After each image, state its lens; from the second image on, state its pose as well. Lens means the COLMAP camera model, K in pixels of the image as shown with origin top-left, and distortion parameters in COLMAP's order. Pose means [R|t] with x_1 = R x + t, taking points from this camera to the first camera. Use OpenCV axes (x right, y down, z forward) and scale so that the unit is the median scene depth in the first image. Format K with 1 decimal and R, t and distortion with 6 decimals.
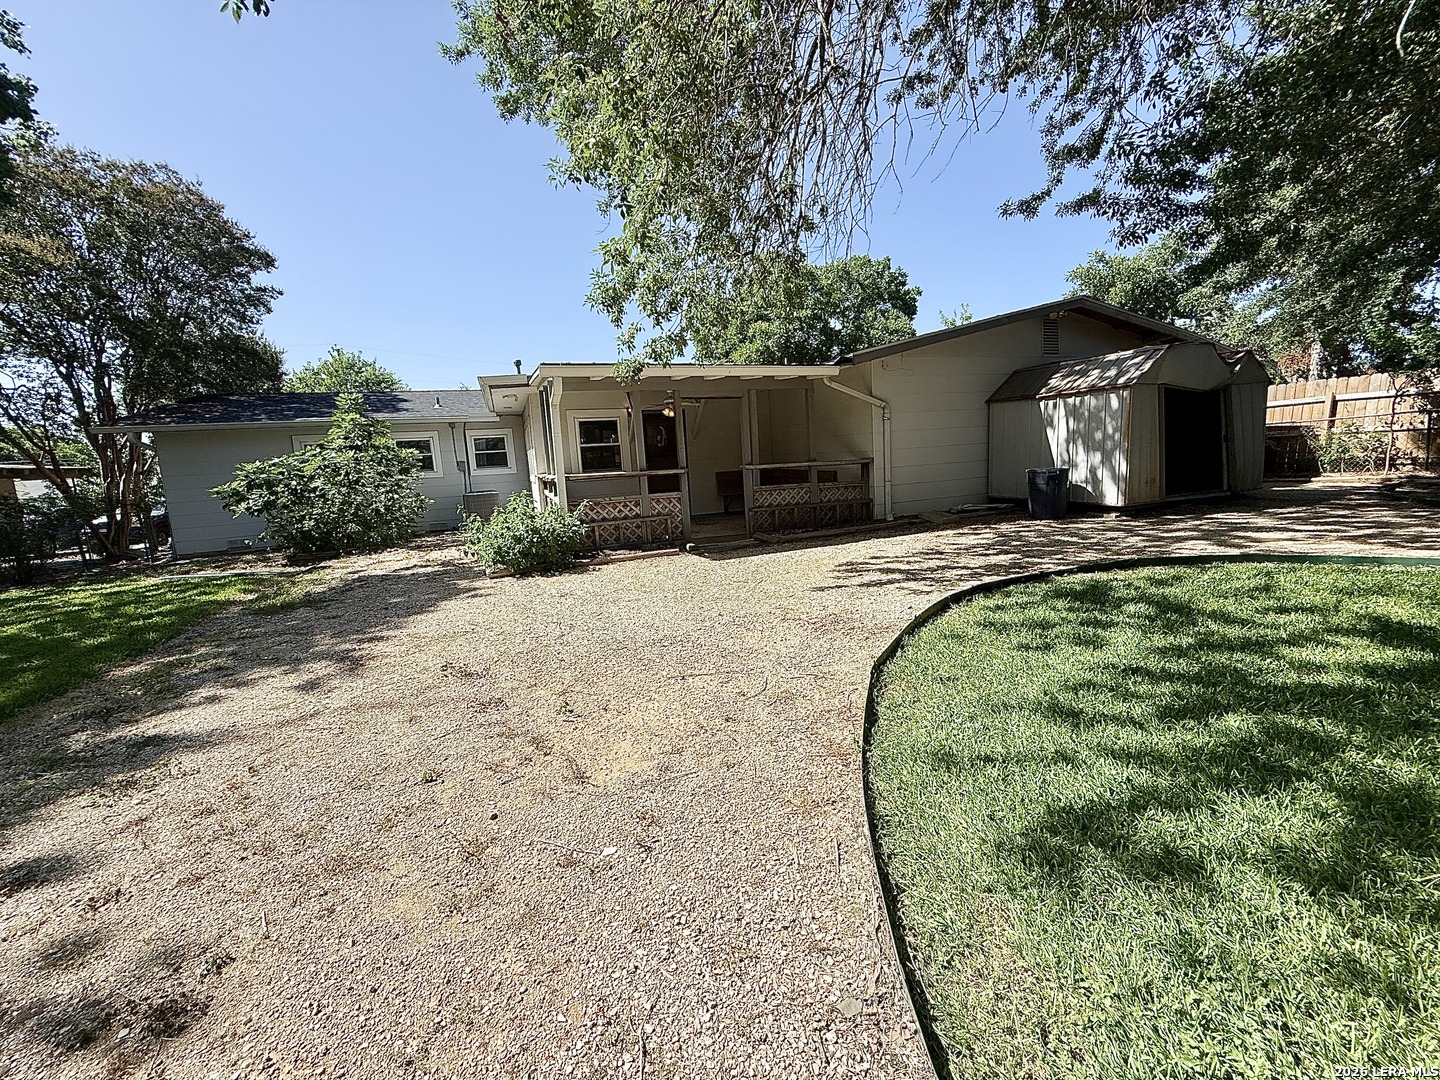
lens RADIAL K [[575.4, 0, 720.0], [0, 575.4, 540.0], [0, 0, 1]] dist [0.003660, 0.000293]
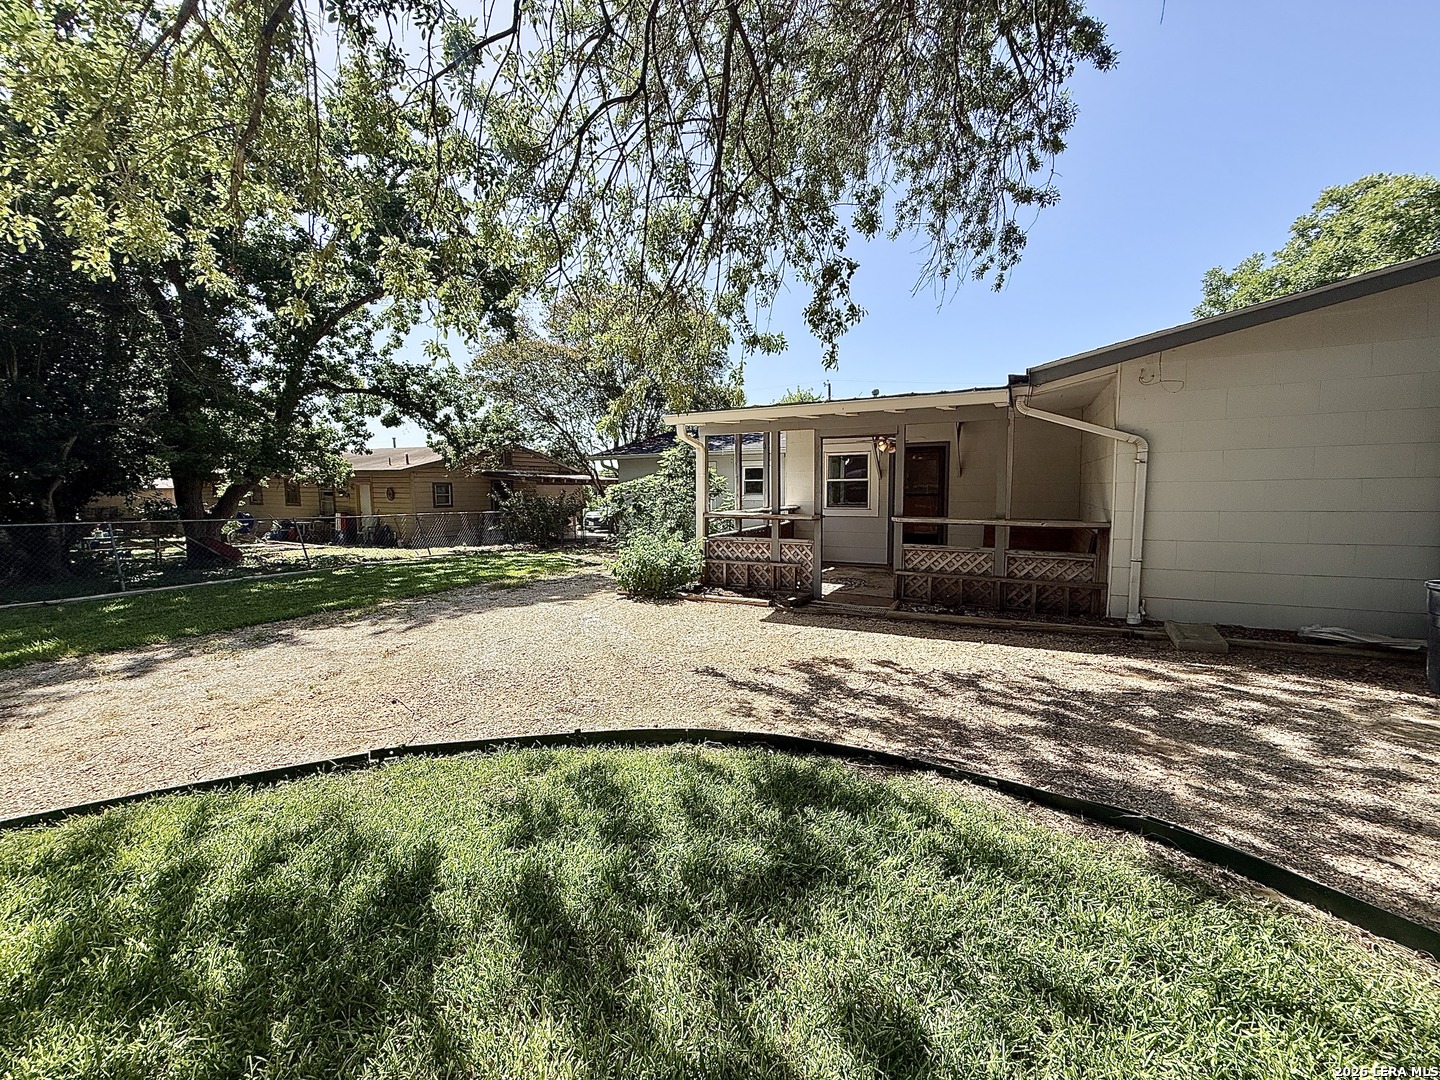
lens RADIAL K [[575.4, 0, 720.0], [0, 575.4, 540.0], [0, 0, 1]] dist [0.003660, 0.000293]
pose [[0.675946, 0.120861, -0.726973, 0.493526], [-0.139063, 0.989657, 0.035231, -0.094526], [0.723711, 0.077281, 0.685762, 0.249397]]
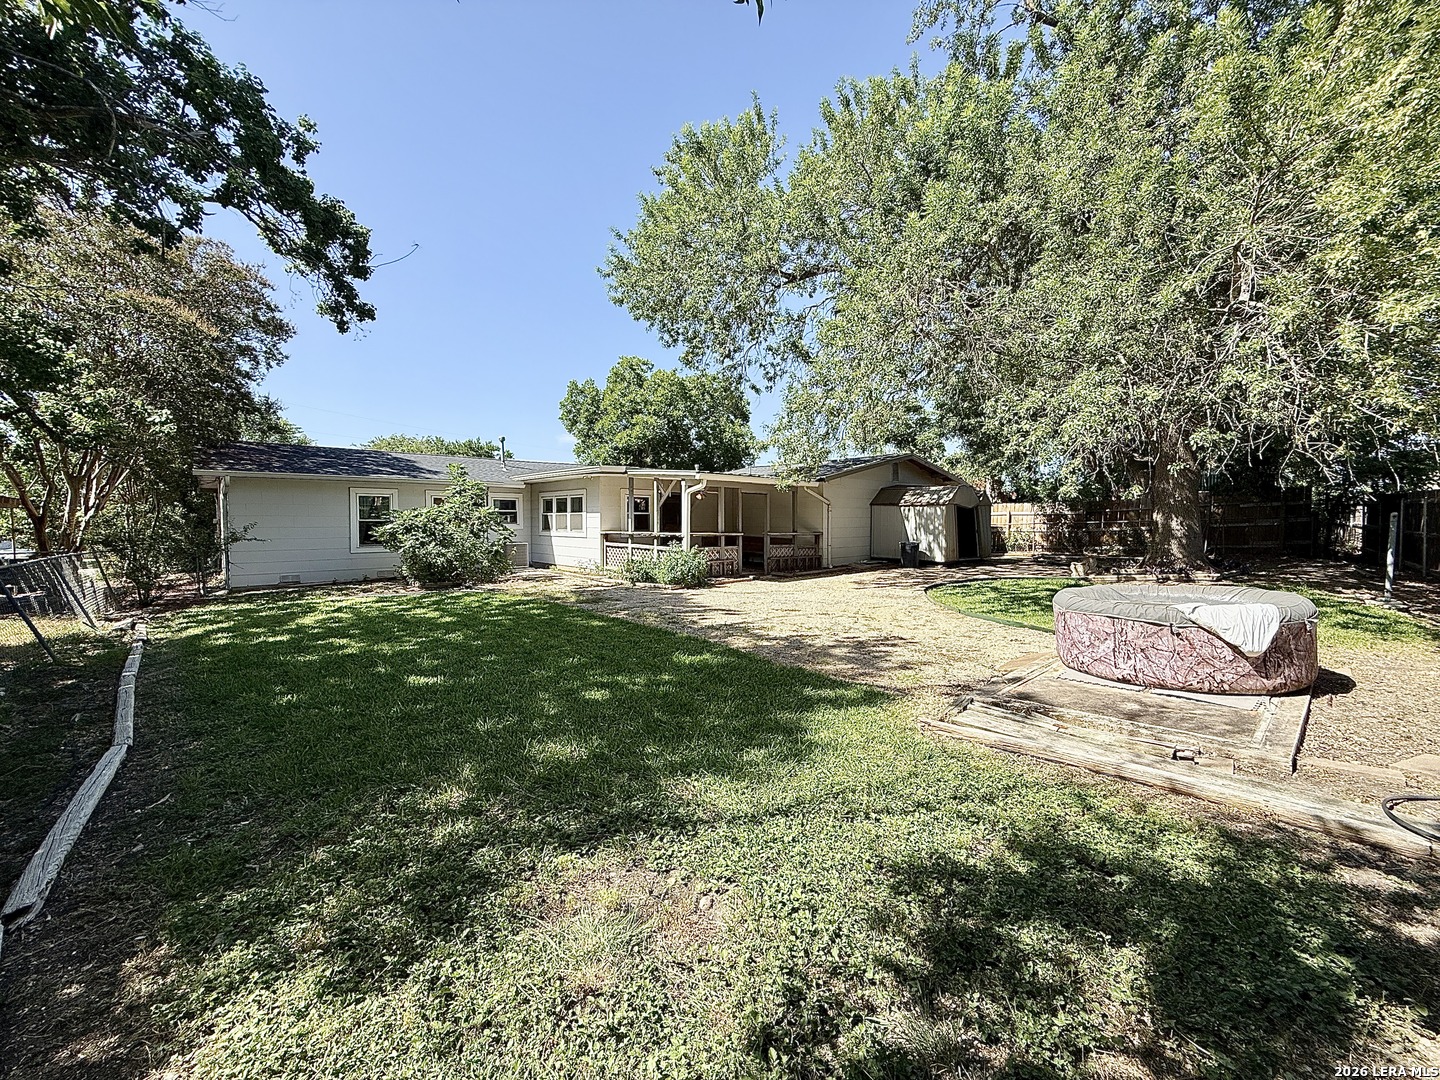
lens RADIAL K [[575.4, 0, 720.0], [0, 575.4, 540.0], [0, 0, 1]] dist [0.003660, 0.000293]
pose [[0.927851, 0.045615, 0.370151, -0.748902], [-0.001080, 0.992817, -0.119640, 0.102331], [-0.372950, 0.110609, 0.921235, -0.554526]]
